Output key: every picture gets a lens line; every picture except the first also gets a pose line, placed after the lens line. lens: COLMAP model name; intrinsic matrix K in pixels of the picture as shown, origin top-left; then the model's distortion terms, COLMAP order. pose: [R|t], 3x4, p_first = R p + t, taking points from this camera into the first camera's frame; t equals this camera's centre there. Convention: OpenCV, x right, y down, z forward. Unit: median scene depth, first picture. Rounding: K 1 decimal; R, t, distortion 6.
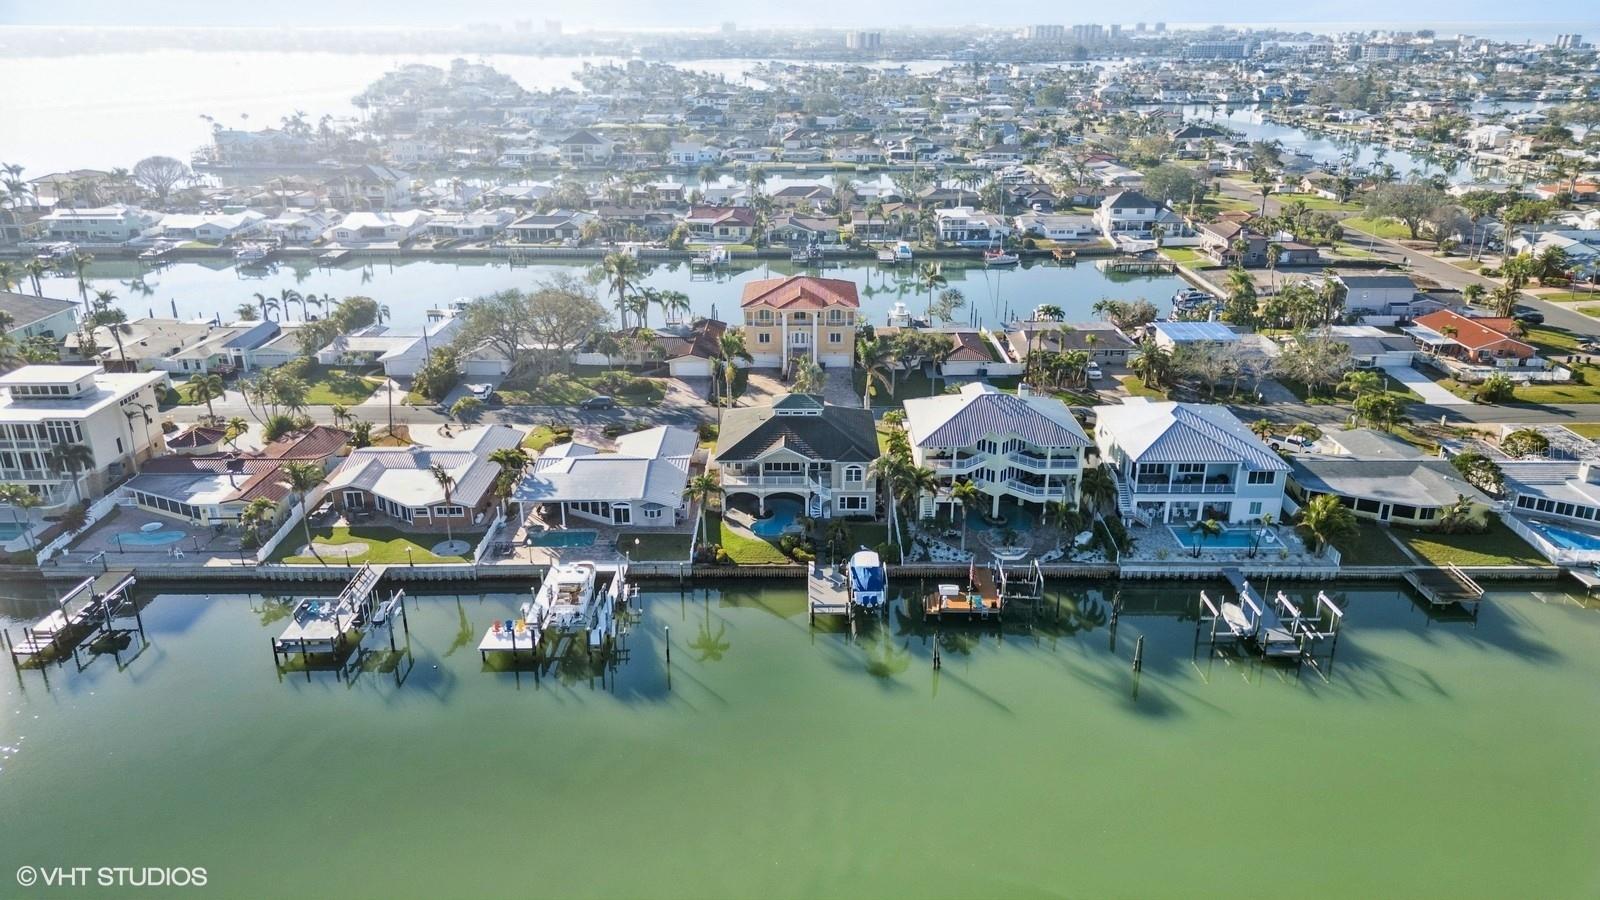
lens RADIAL K [[1106.7, 0, 800.0], [0, 1106.7, 450.0], [0, 0, 1]] dist [0.071361, -0.080159]
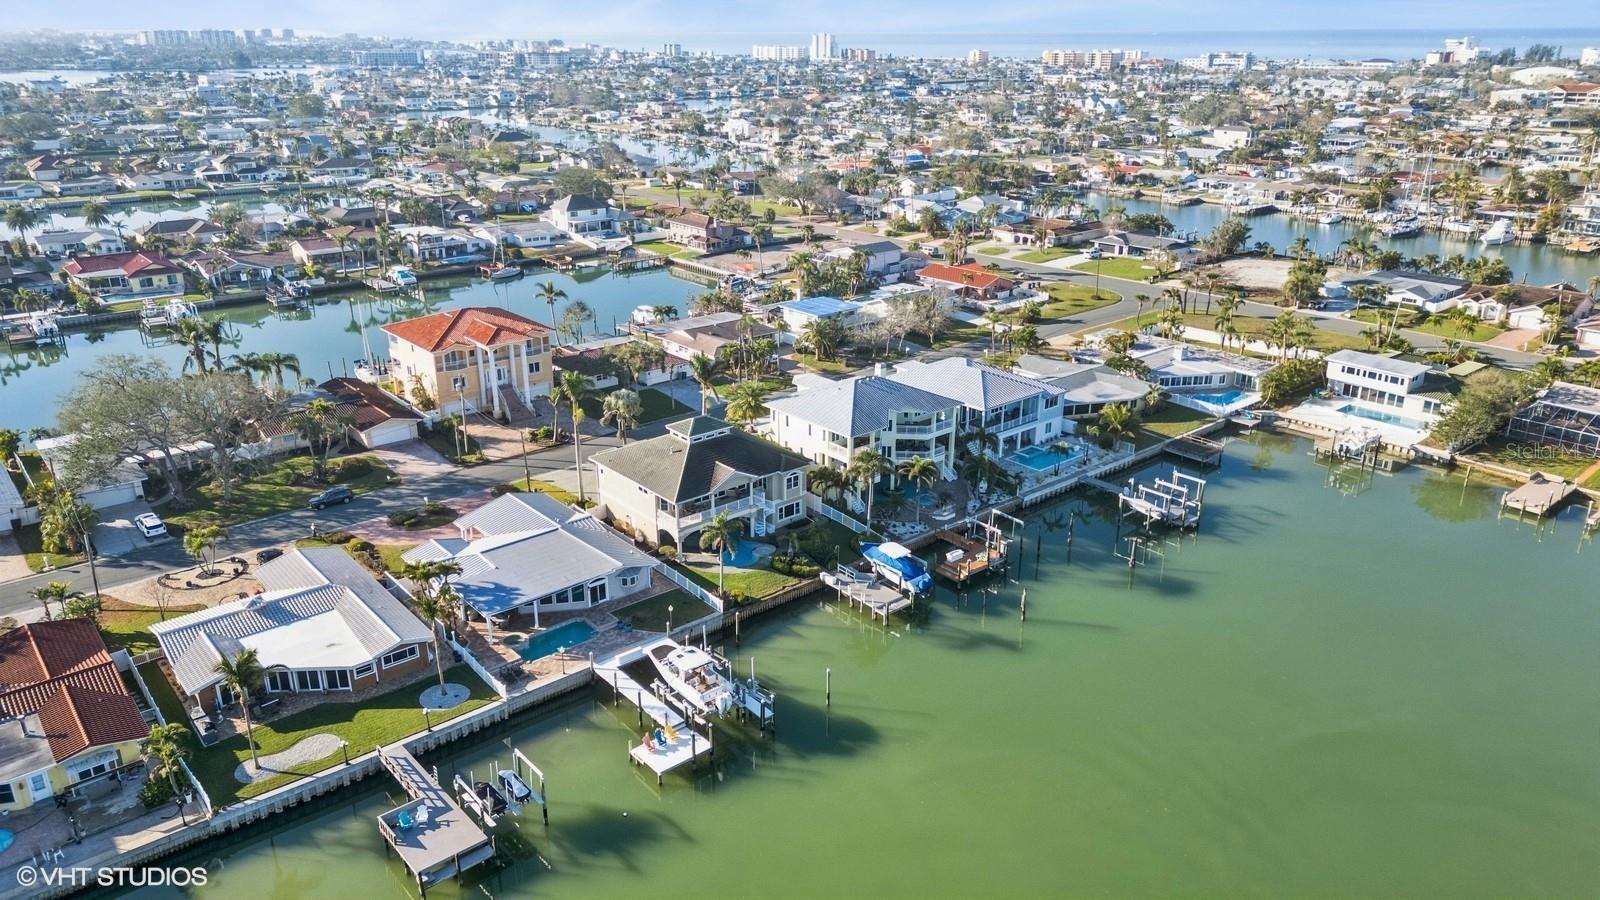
lens RADIAL K [[1106.7, 0, 800.0], [0, 1106.7, 450.0], [0, 0, 1]] dist [0.071361, -0.080159]
pose [[0.759209, -0.226113, 0.610307, -0.534838], [0.229754, 0.970452, 0.073734, -0.075333], [-0.608946, 0.084241, 0.788726, 0.210988]]
